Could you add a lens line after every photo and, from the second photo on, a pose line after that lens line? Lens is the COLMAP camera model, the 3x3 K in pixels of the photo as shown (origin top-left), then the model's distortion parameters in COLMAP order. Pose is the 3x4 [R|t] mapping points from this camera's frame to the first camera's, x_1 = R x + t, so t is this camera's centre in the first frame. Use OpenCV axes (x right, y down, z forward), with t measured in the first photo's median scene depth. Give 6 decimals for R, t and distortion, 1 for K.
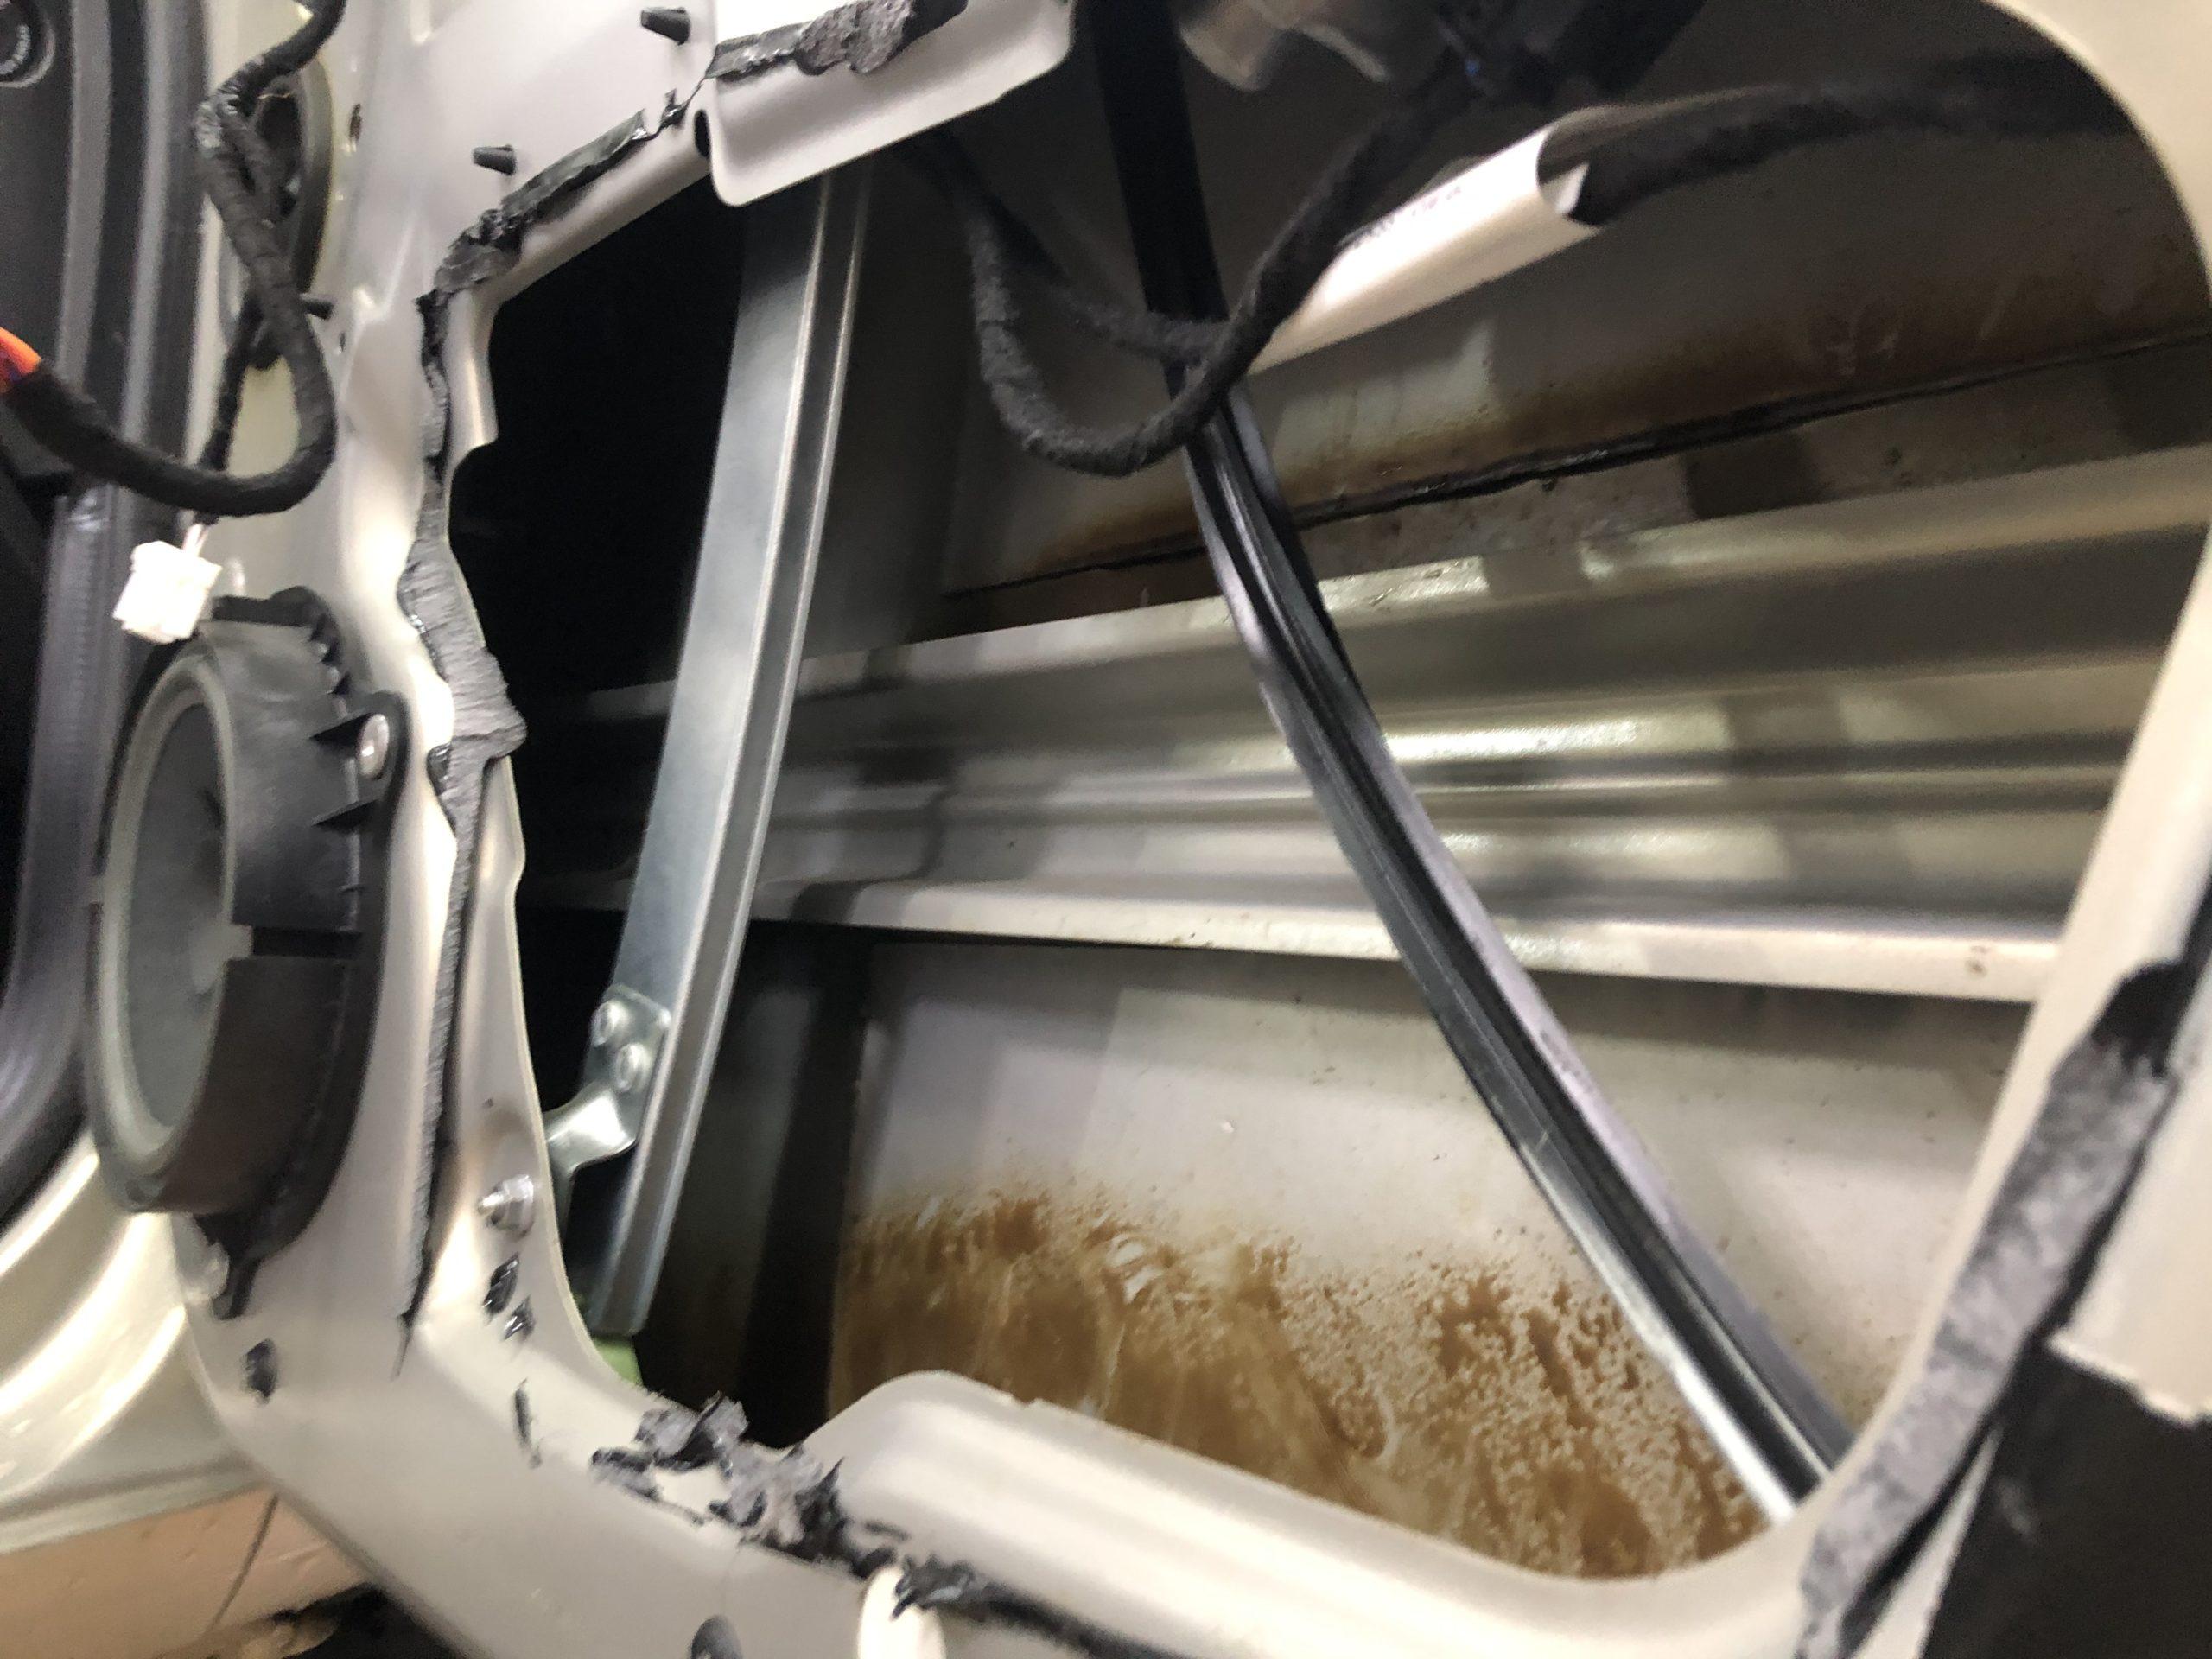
lens RADIAL K [[1822.4, 0, 1049.8], [0, 1822.4, 830.4], [0, 0, 1]] dist [0.079413, -0.163707]
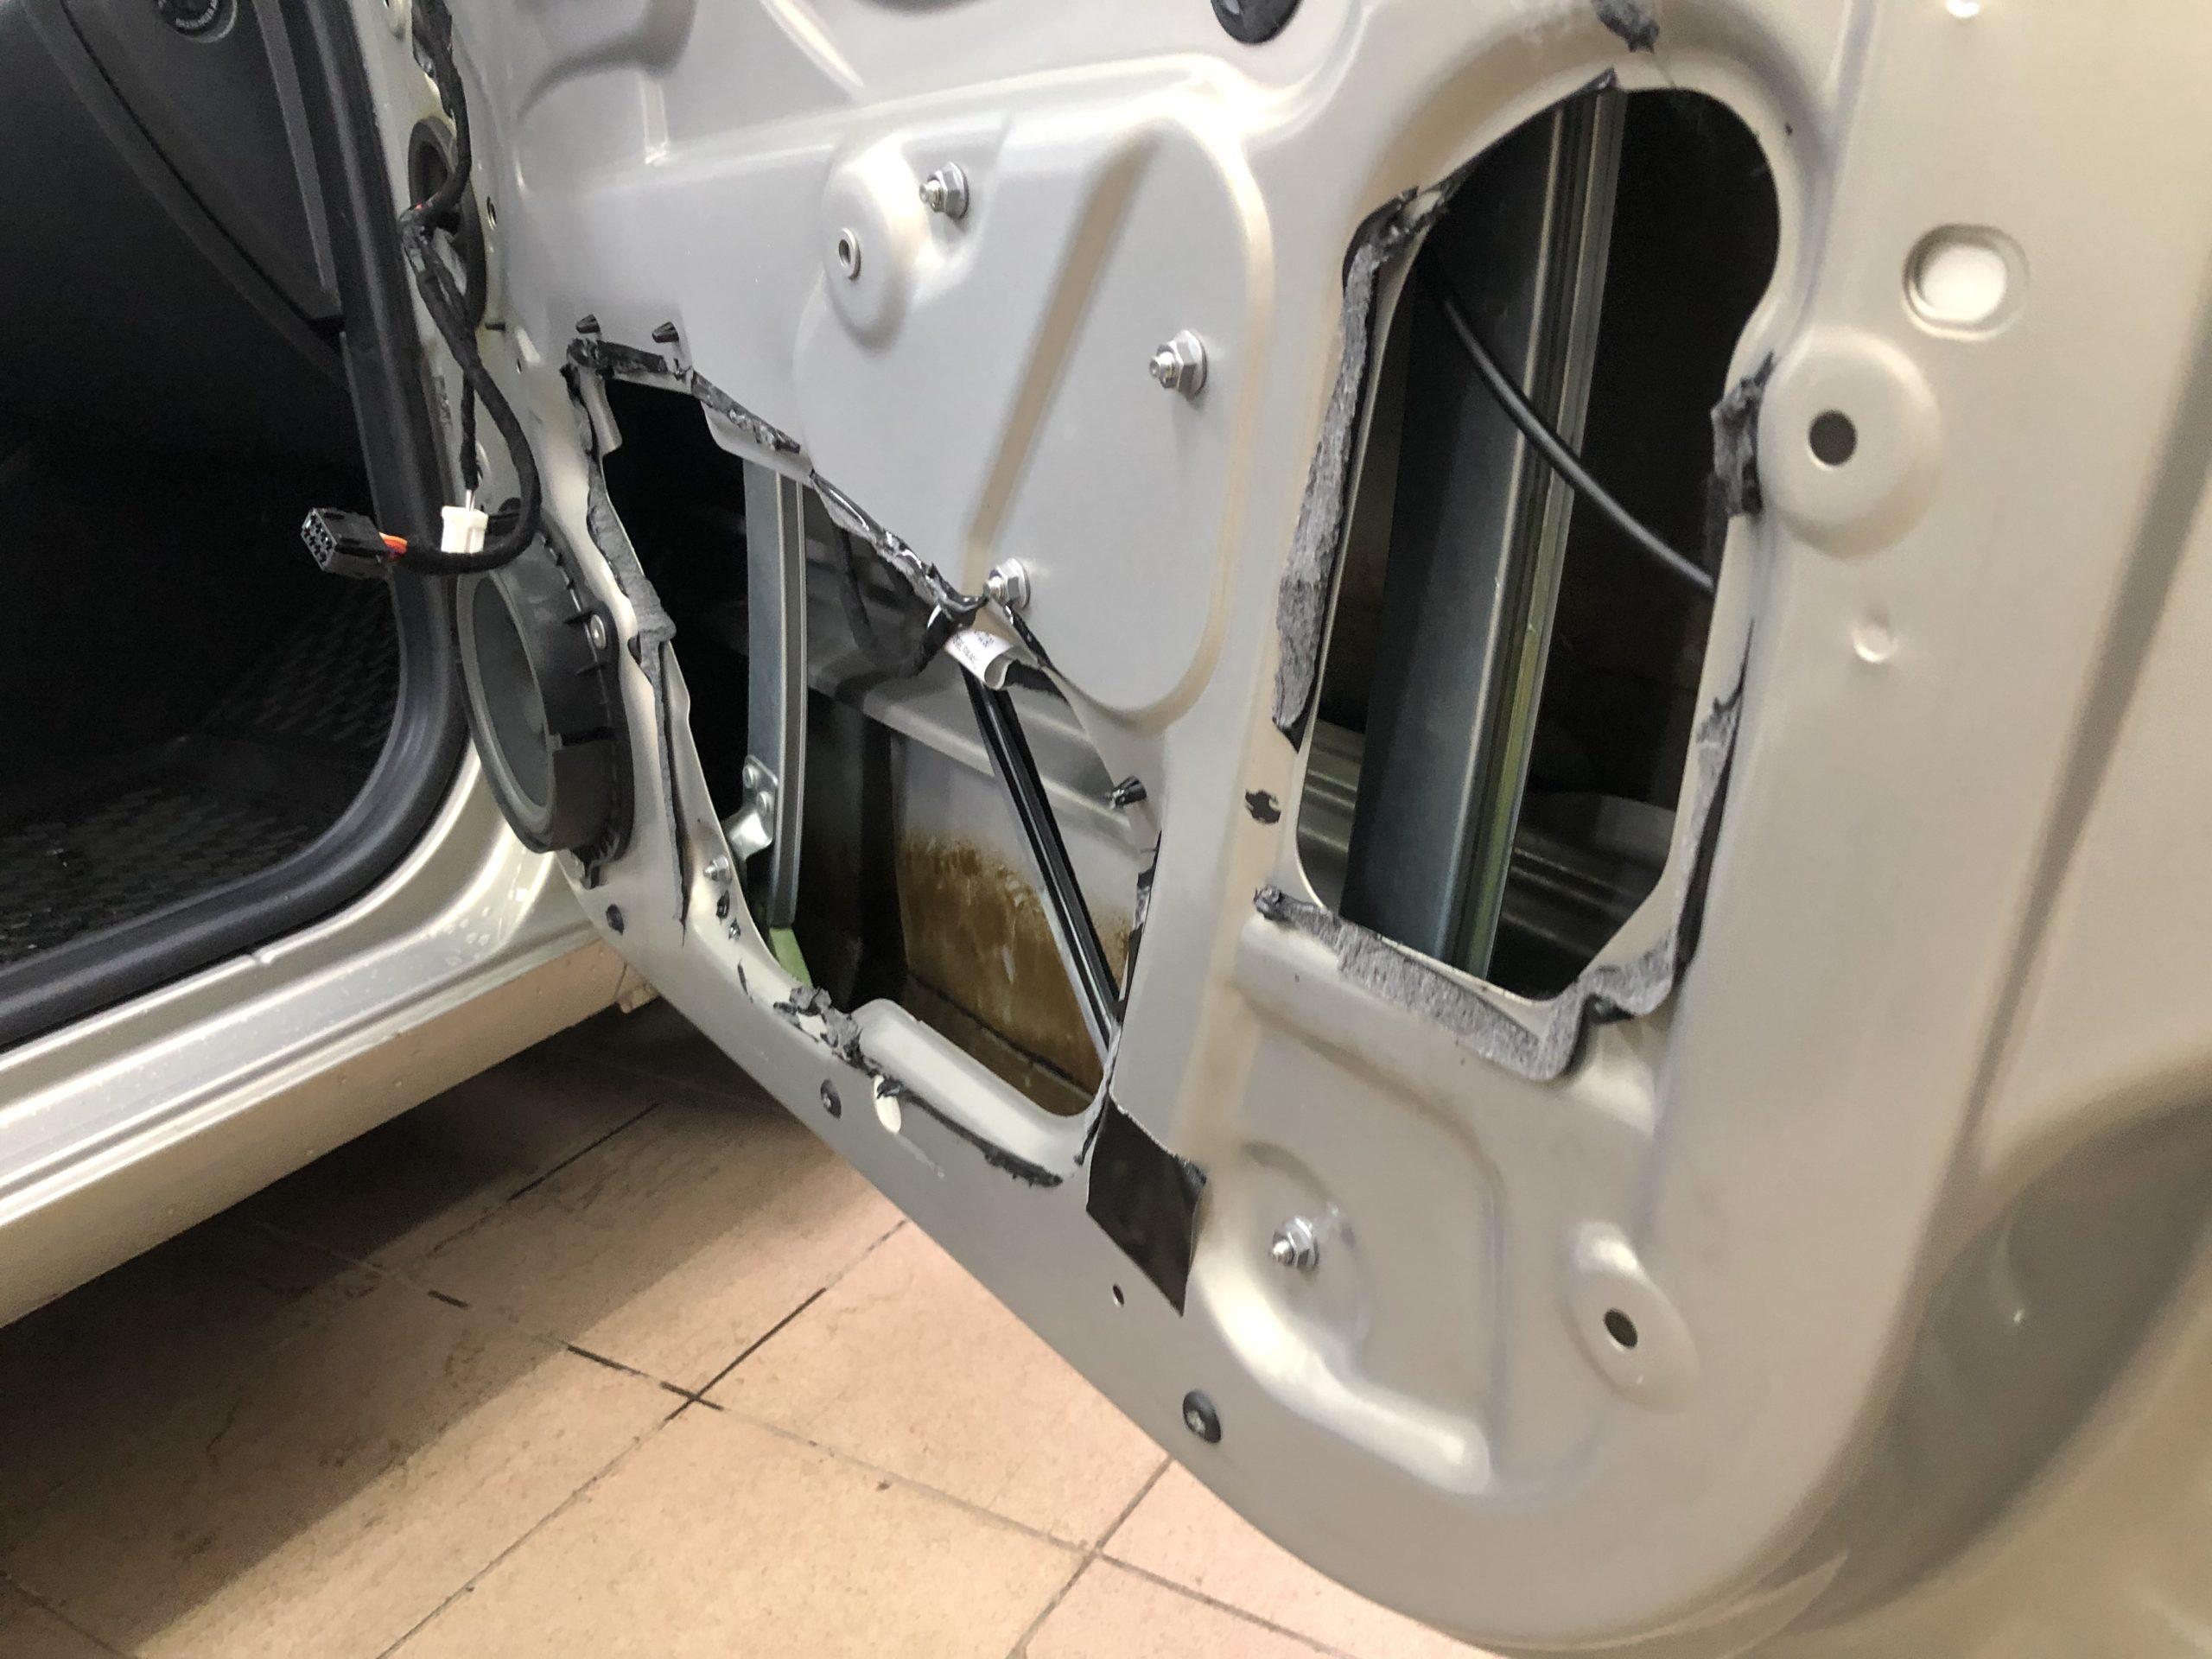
lens RADIAL K [[1771.4, 0, 1106.0], [0, 1771.4, 829.5], [0, 0, 1]] dist [0.076172, -0.158717]
pose [[0.990474, -0.070389, -0.118347, 0.353528], [0.114253, 0.899825, 0.421024, -0.596532], [0.076856, -0.430535, 0.899296, -0.691169]]
